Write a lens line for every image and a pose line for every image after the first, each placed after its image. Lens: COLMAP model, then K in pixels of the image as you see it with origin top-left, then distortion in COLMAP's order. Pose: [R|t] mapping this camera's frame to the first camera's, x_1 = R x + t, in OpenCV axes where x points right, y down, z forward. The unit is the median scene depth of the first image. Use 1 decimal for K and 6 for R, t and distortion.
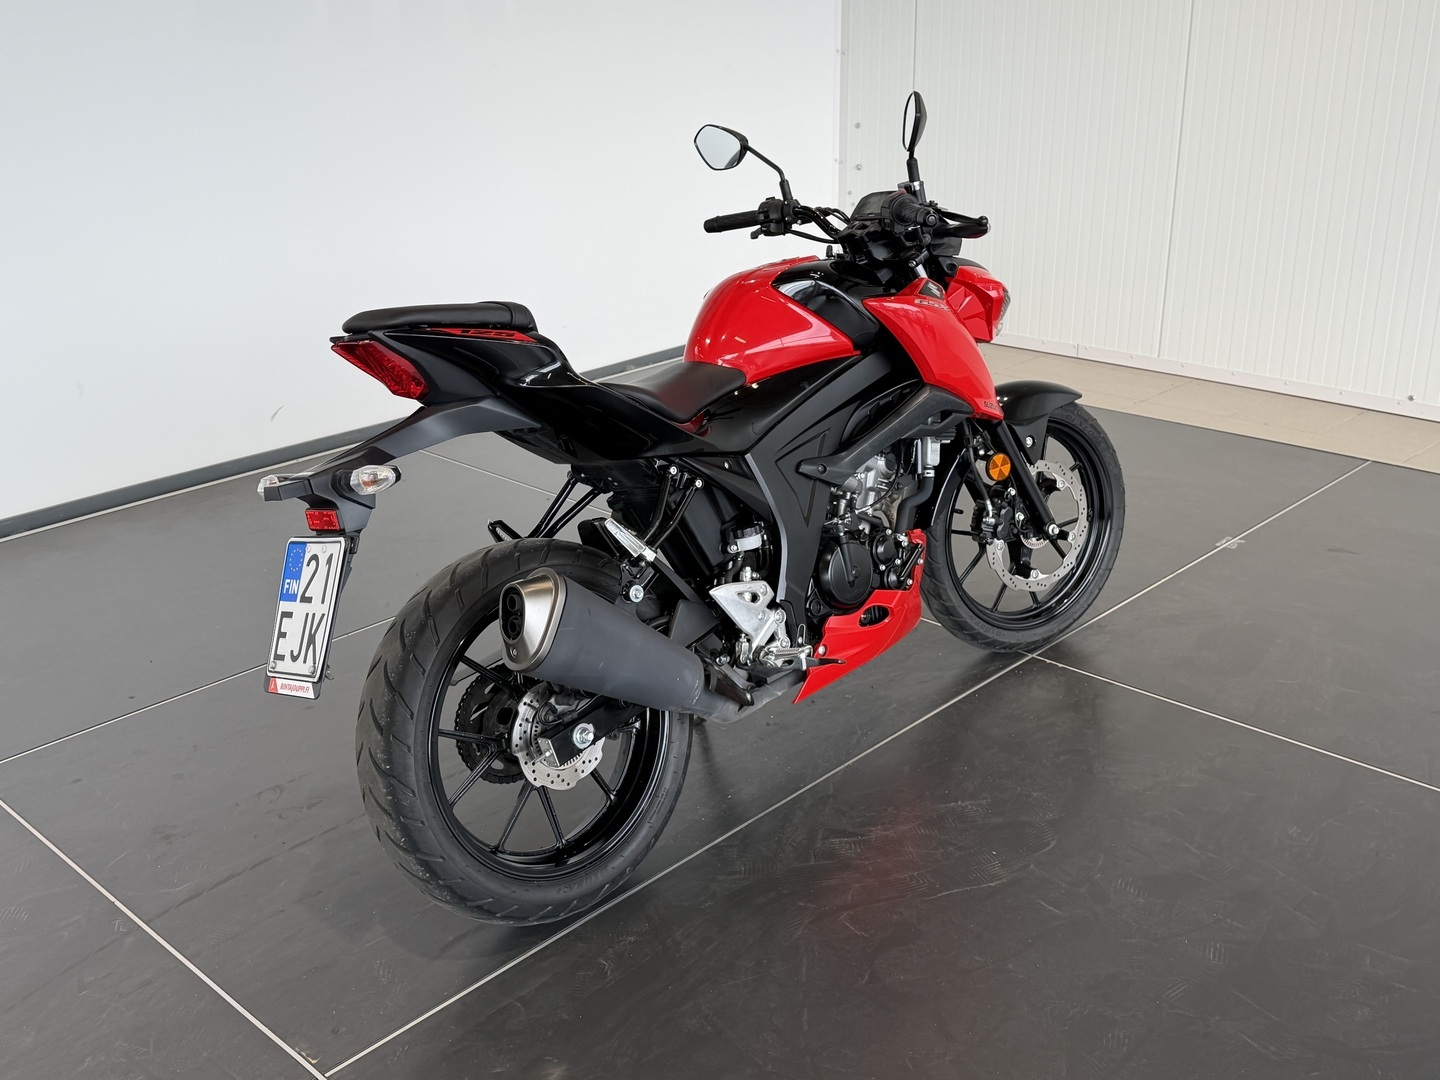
lens RADIAL K [[1491.8, 0, 720.0], [0, 1491.8, 540.0], [0, 0, 1]] dist [0.111383, -0.014706]
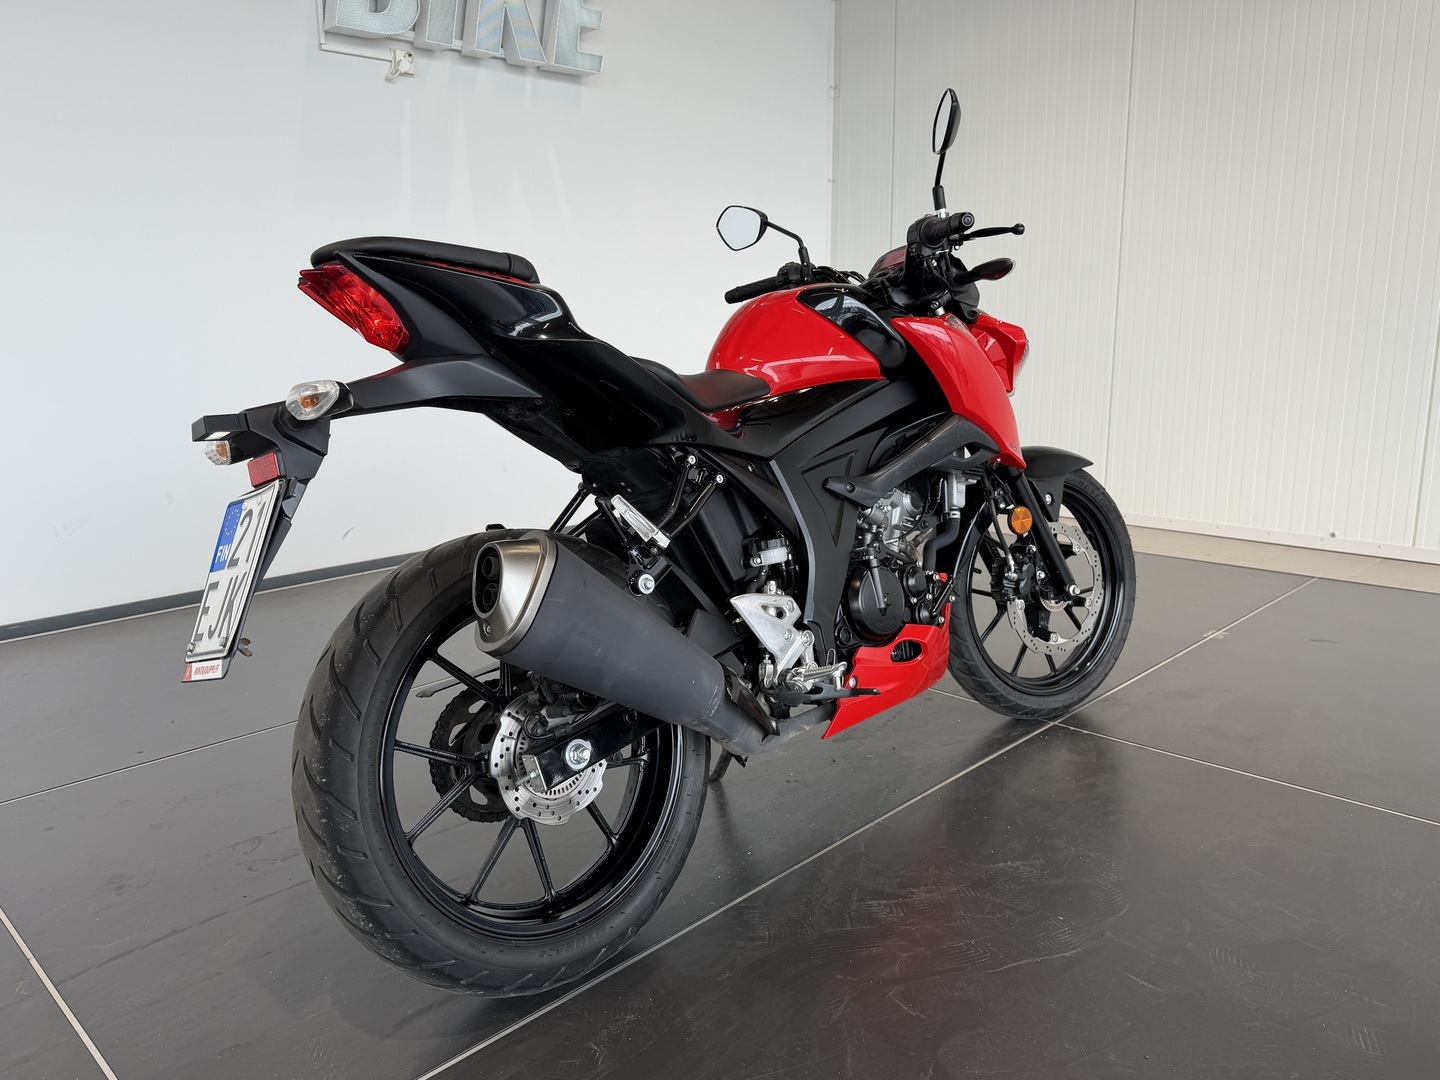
lens RADIAL K [[1065.4, 0, 717.0], [0, 1065.4, 535.5], [0, 0, 1]] dist [0.183823, -0.445302]
pose [[0.999907, 0.008987, -0.010278, -0.008626], [-0.010598, 0.985522, -0.169216, 0.101132], [0.008609, 0.169309, 0.985525, 0.357545]]
